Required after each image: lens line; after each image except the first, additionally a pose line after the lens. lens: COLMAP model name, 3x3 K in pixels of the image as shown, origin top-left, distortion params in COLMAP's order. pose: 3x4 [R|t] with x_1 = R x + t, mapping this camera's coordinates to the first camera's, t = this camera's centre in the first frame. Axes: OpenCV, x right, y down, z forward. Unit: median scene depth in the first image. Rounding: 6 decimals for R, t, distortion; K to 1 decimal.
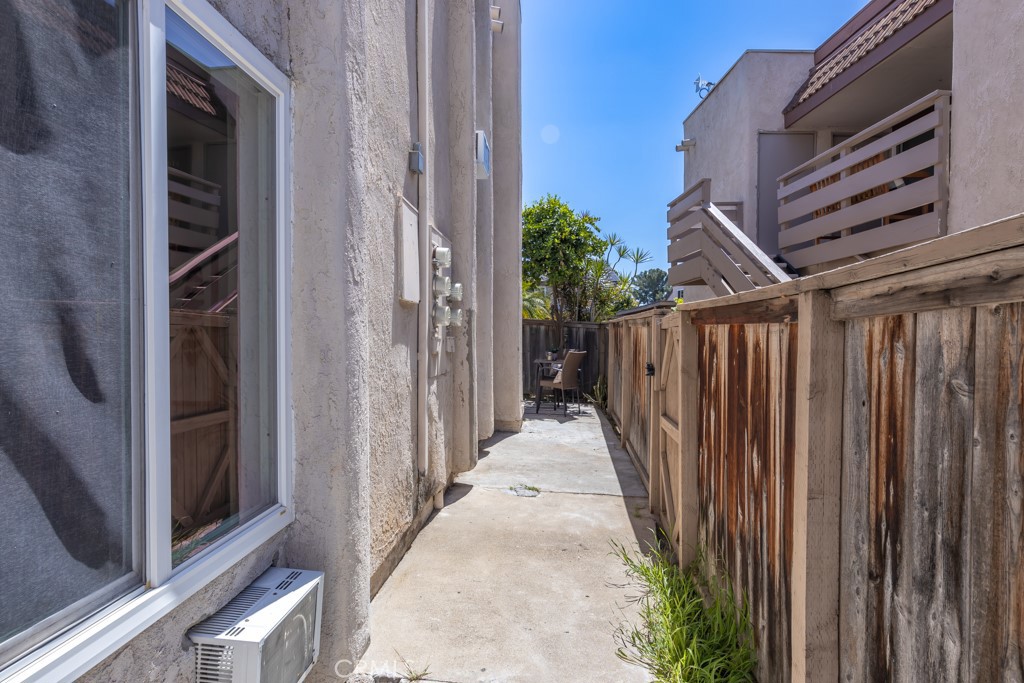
lens RADIAL K [[528.9, 0, 512.1], [0, 528.9, 340.3], [0, 0, 1]] dist [-0.001503, 0.004225]
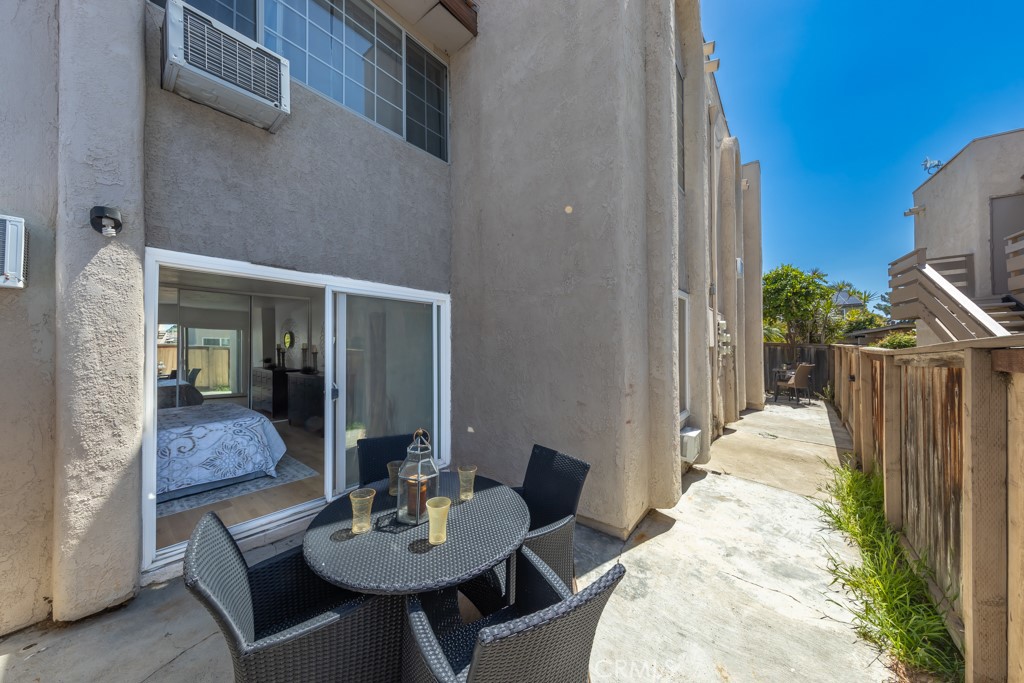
lens RADIAL K [[339.0, 0, 509.8], [0, 339.0, 342.7], [0, 0, 1]] dist [0.001471, 0.000077]
pose [[0.816656, -0.010847, -0.577022, -0.016832], [-0.001785, 0.999771, -0.021321, -0.021790], [0.577121, 0.018442, 0.816450, -0.349547]]
